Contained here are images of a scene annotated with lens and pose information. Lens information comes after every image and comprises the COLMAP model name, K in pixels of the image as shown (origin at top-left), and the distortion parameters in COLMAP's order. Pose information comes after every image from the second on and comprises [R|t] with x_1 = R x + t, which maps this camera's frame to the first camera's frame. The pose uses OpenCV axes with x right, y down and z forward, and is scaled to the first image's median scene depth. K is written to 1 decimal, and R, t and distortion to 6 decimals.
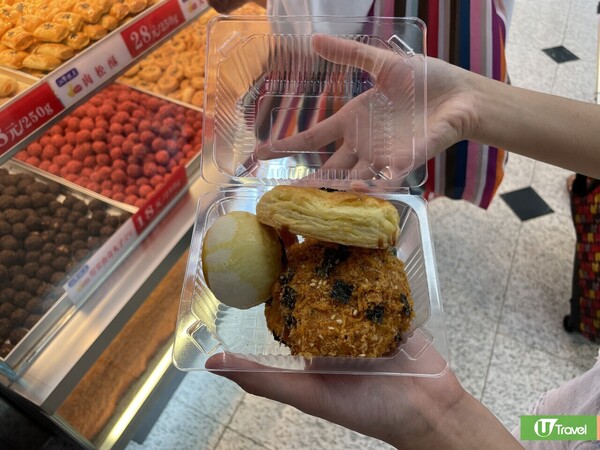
lens RADIAL K [[459.5, 0, 299.0], [0, 459.5, 220.9], [0, 0, 1]] dist [0.072075, -0.111528]
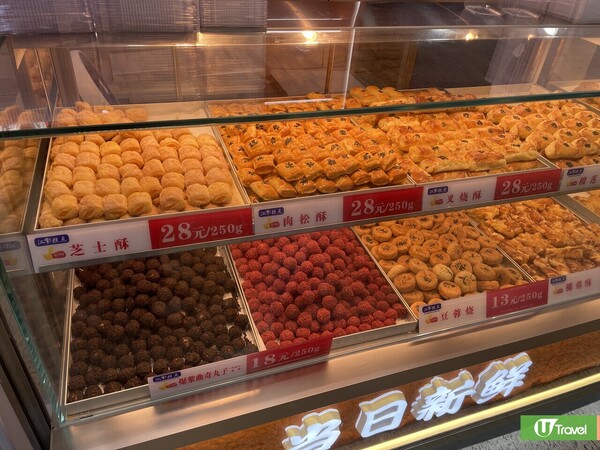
lens RADIAL K [[459.5, 0, 299.0], [0, 459.5, 220.9], [0, 0, 1]] dist [0.072075, -0.111528]
pose [[0.708857, 0.440710, -0.550723, 0.115818], [-0.576258, 0.812089, -0.091859, -0.202536], [0.406753, 0.382474, 0.829618, 0.141387]]
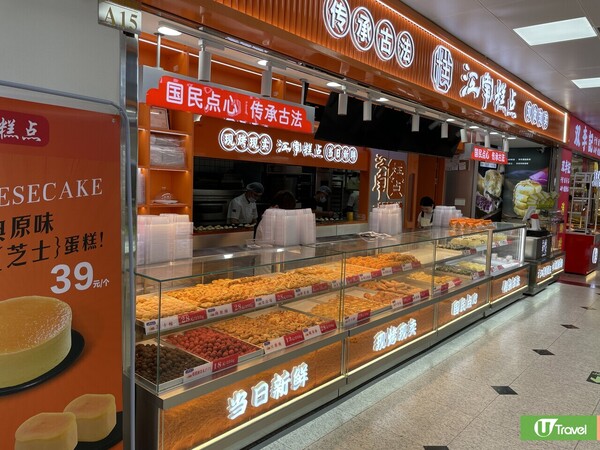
lens RADIAL K [[459.5, 0, 299.0], [0, 459.5, 220.9], [0, 0, 1]] dist [0.072075, -0.111528]
pose [[0.964164, 0.056273, -0.259272, 0.755123], [-0.223786, 0.697417, -0.680830, 1.119097], [0.142508, 0.714453, 0.685017, -1.326457]]
